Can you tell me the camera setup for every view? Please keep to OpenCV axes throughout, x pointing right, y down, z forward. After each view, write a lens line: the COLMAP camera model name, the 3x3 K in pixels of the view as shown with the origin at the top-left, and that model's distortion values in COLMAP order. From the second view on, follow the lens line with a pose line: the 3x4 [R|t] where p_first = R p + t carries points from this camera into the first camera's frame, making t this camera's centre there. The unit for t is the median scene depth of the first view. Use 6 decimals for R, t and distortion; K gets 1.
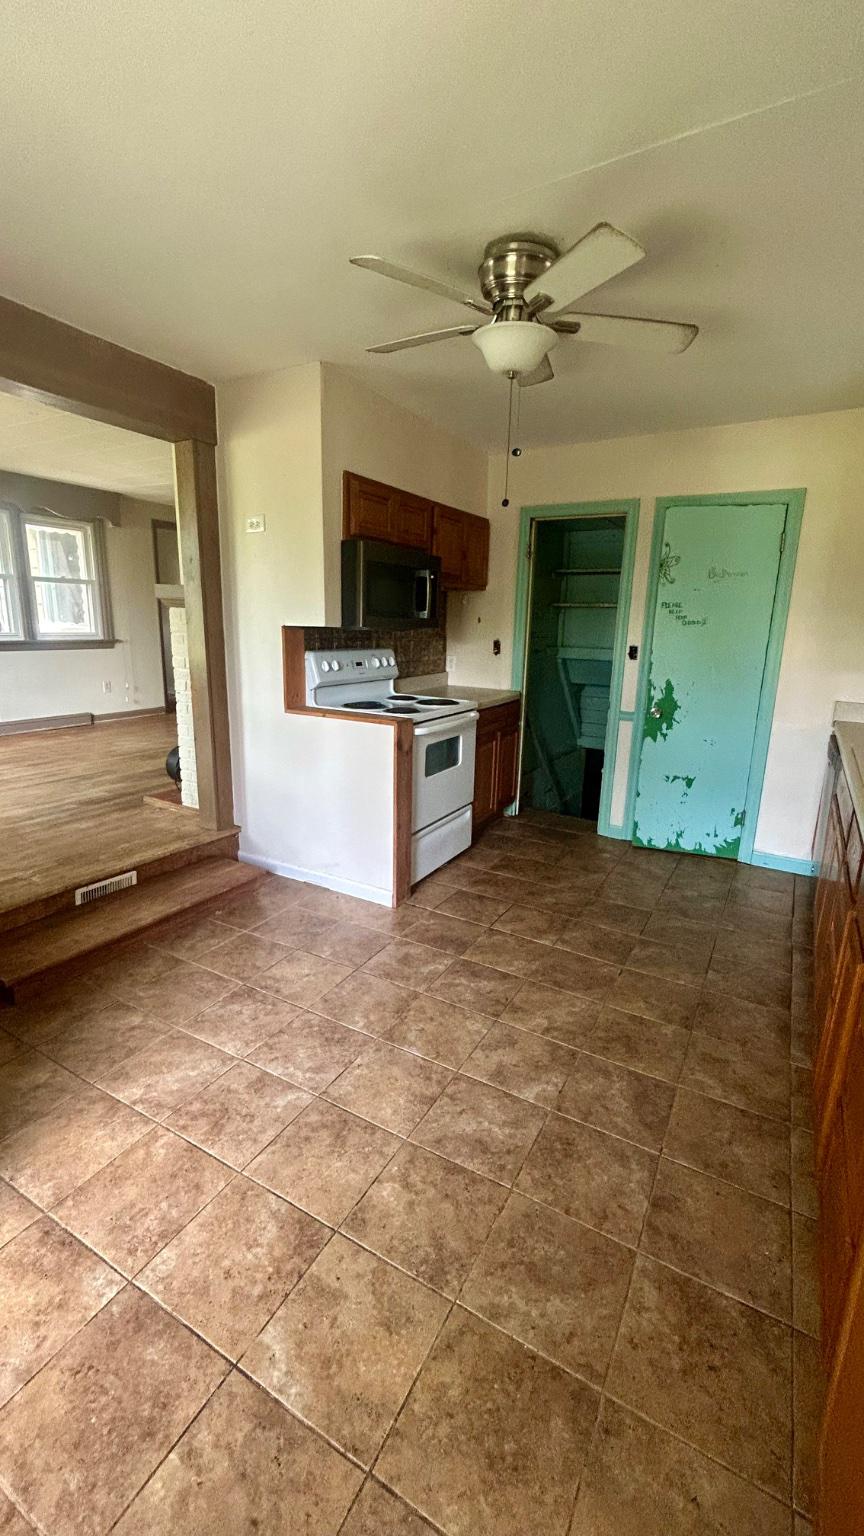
lens RADIAL K [[623.3, 0, 426.8], [0, 623.3, 760.5], [0, 0, 1]] dist [0.001269, 0.000869]
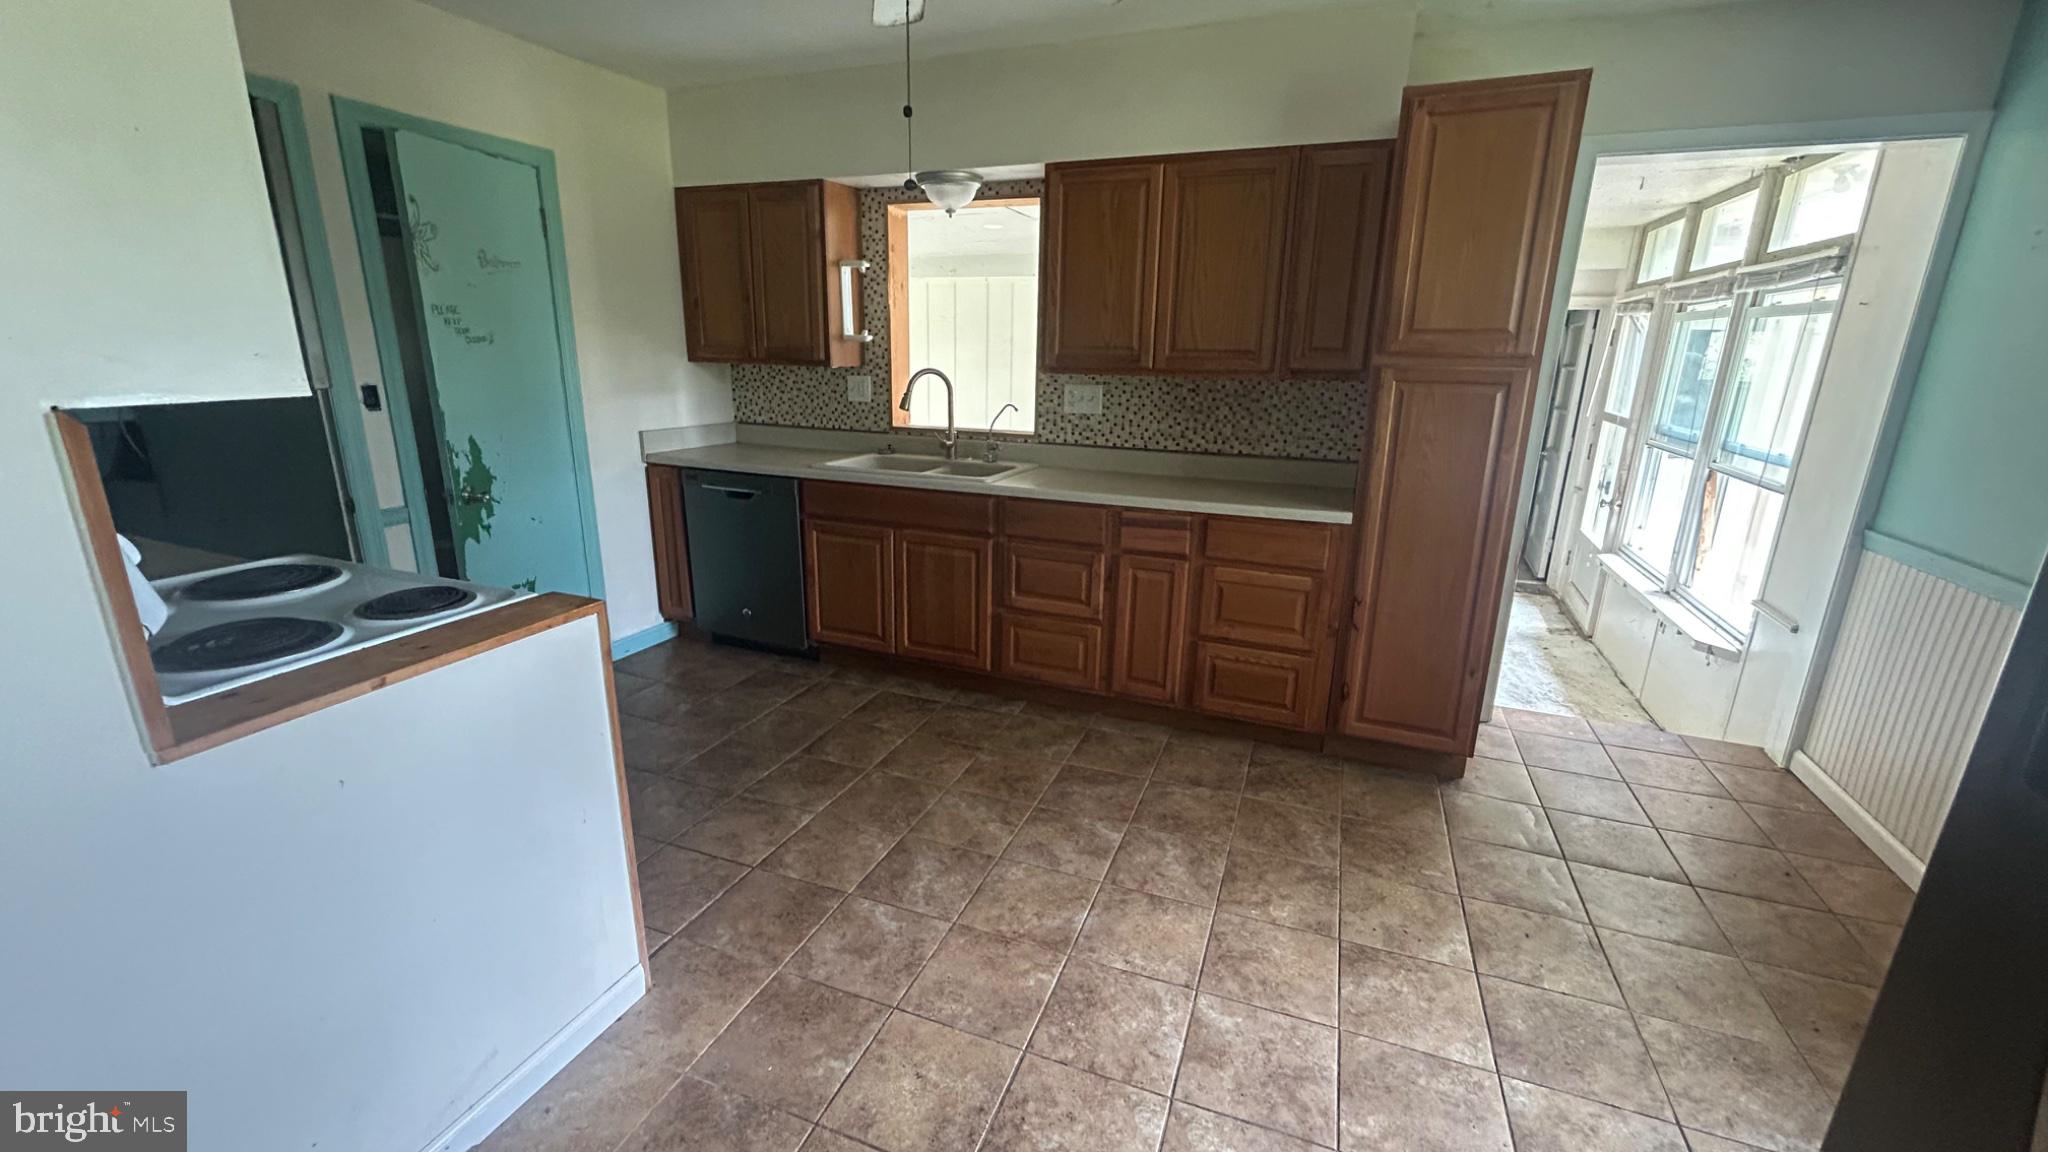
lens RADIAL K [[831.1, 0, 1020.1], [0, 831.1, 574.9], [0, 0, 1]] dist [0.001269, 0.000869]
pose [[-0.152060, -0.294058, 0.943614, -0.990612], [0.195159, 0.926987, 0.320325, -0.326290], [-0.968912, 0.232864, -0.083570, 1.204456]]
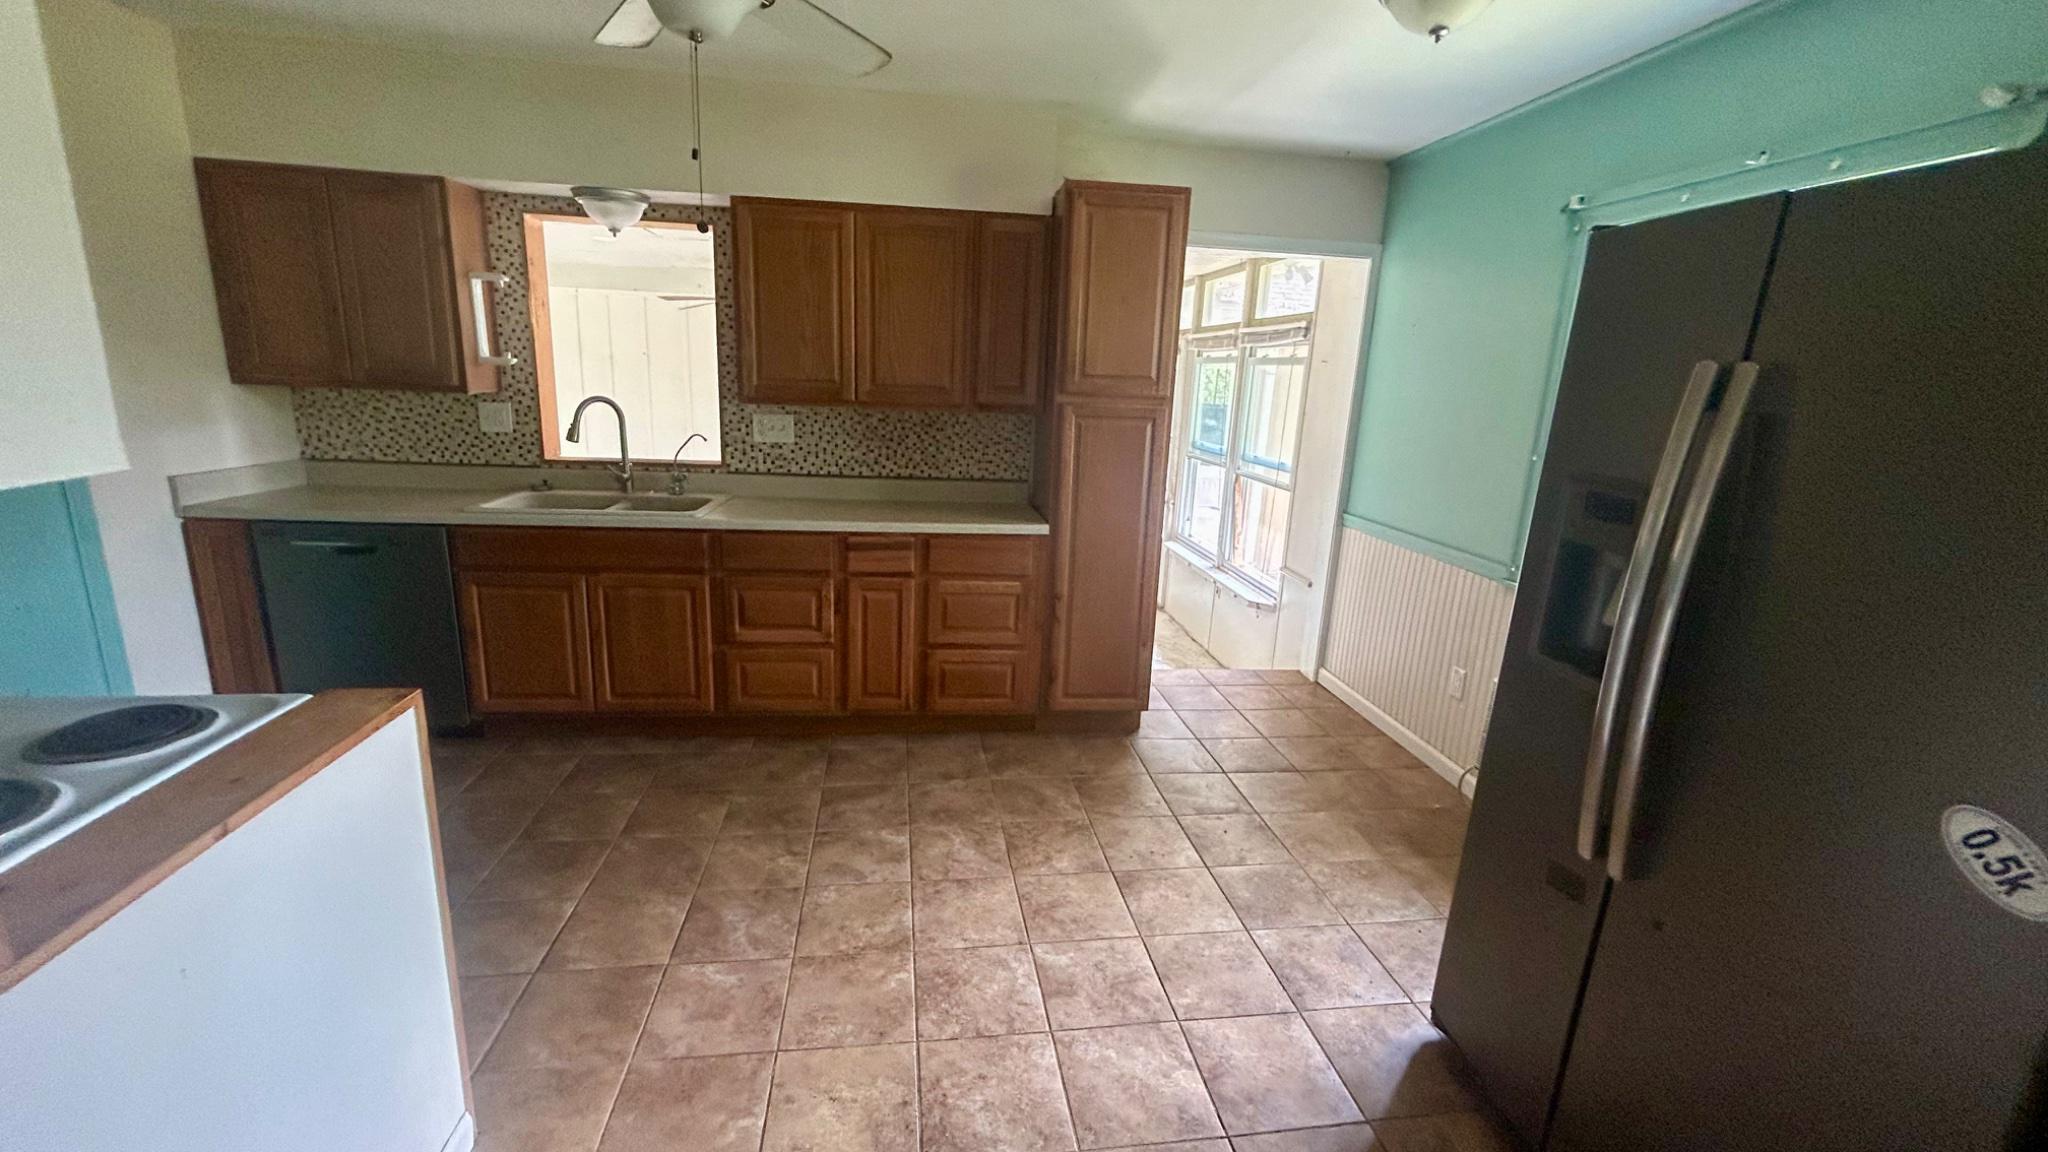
lens RADIAL K [[831.1, 0, 1014.4], [0, 831.1, 575.8], [0, 0, 1]] dist [0.001269, 0.000869]
pose [[-0.611457, -0.240213, 0.753935, -0.965346], [0.113815, 0.916200, 0.384219, -0.428382], [-0.783050, 0.320743, -0.532877, 1.521401]]
